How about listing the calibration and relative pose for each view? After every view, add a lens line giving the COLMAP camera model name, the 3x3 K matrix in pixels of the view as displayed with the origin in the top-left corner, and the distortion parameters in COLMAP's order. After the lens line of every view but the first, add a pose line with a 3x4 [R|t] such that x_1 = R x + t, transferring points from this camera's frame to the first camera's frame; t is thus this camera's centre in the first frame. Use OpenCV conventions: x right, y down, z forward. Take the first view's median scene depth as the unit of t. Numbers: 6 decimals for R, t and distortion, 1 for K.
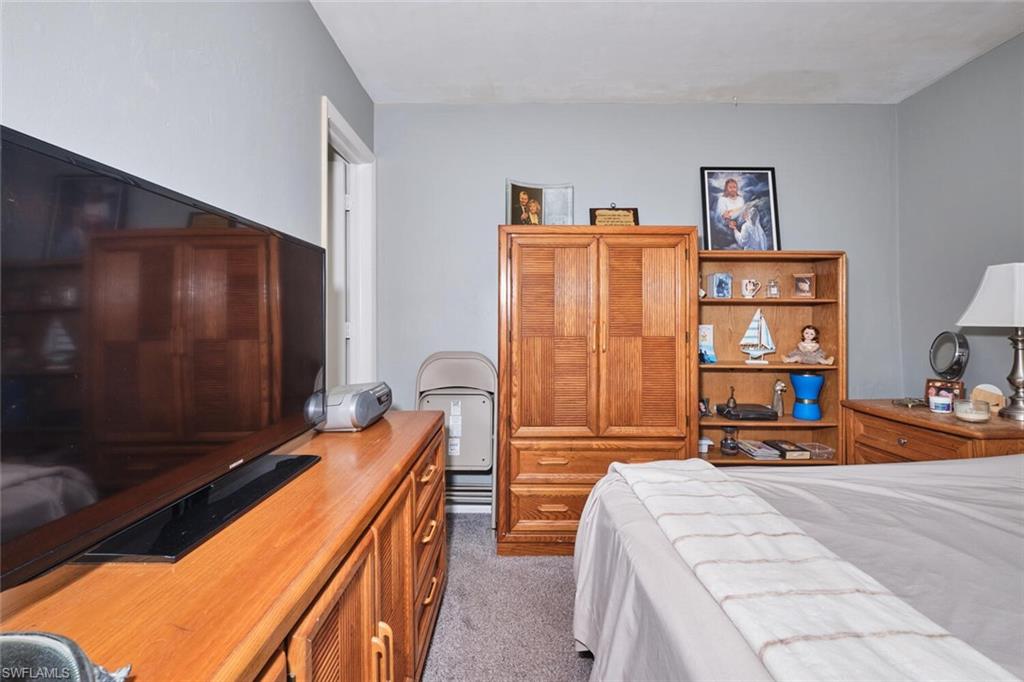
lens RADIAL K [[453.3, 0, 511.9], [0, 453.3, 309.3], [0, 0, 1]] dist [-0.001107, -0.000622]
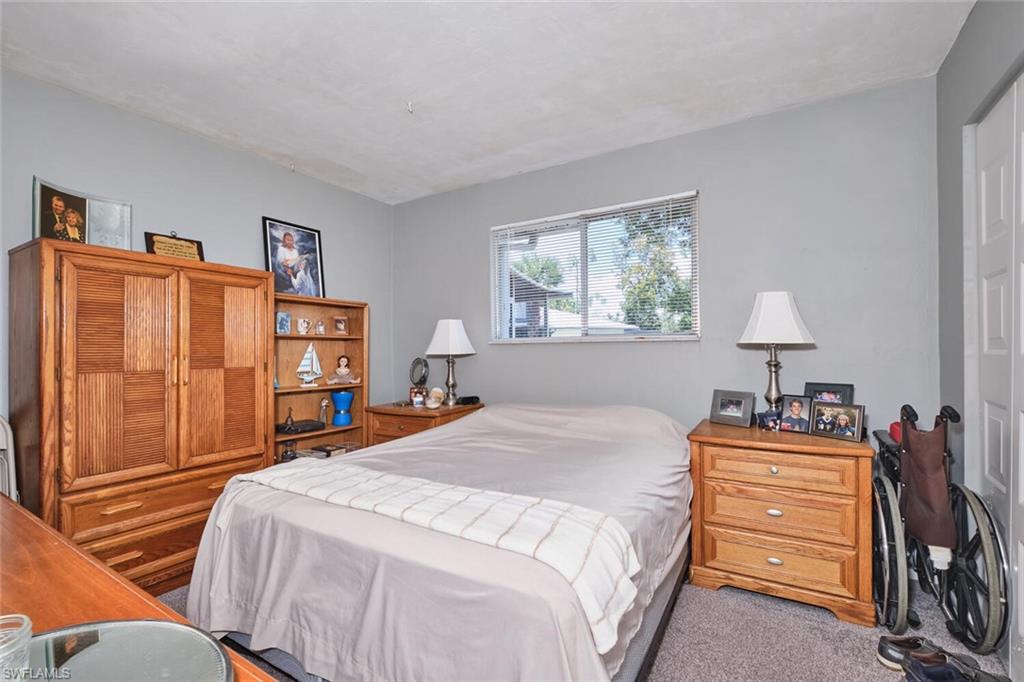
lens RADIAL K [[454.3, 0, 512.1], [0, 454.3, 332.7], [0, 0, 1]] dist [-0.000077, -0.000297]
pose [[0.513623, 0.027849, 0.857564, -0.253494], [-0.012959, 0.999611, -0.024701, -0.005260], [-0.857918, 0.001574, 0.513784, -0.124768]]
